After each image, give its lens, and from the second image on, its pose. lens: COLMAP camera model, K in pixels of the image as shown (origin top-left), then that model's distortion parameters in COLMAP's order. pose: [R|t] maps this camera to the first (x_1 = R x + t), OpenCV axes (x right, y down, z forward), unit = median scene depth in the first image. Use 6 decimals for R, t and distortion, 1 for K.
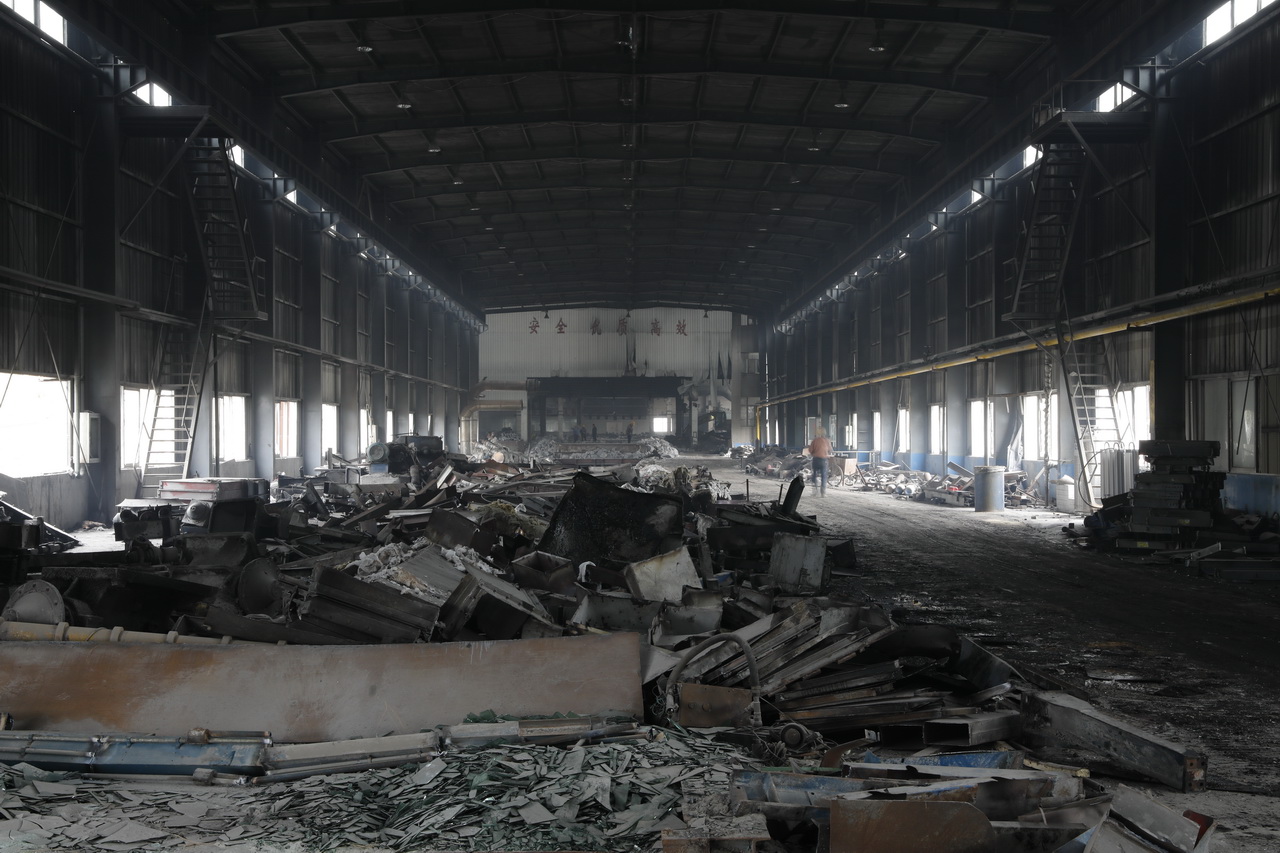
lens RADIAL K [[1835.0, 0, 640.0], [0, 1835.0, 433.9], [0, 0, 1]] dist [0.167929, 0.000000]
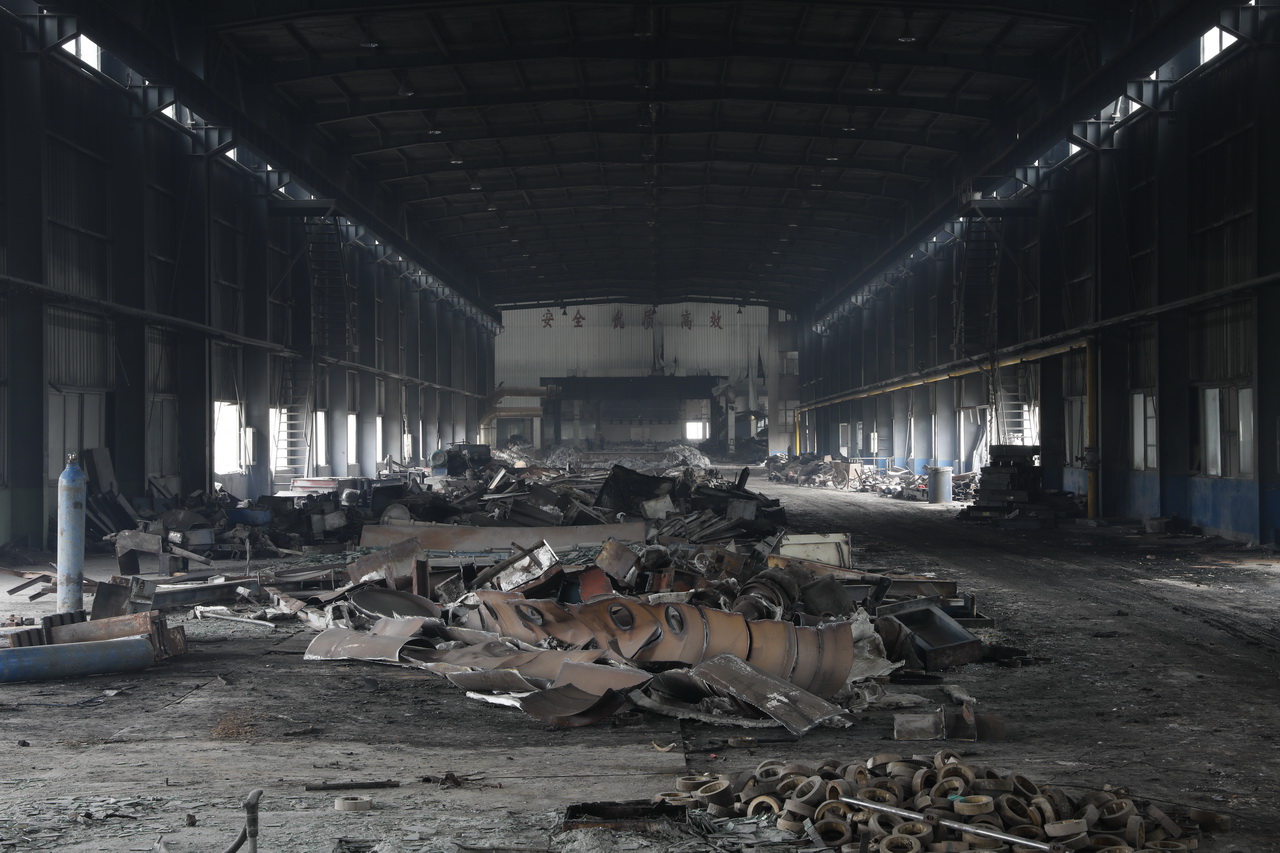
lens RADIAL K [[2457.7, 0, 639.9], [0, 2457.7, 421.5], [0, 0, 1]] dist [0.341254, 0.000000]
pose [[0.999887, -0.004076, -0.014443, 0.006959], [0.003959, 0.999959, -0.008115, -0.000210], [0.014475, 0.008057, 0.999863, -0.392007]]
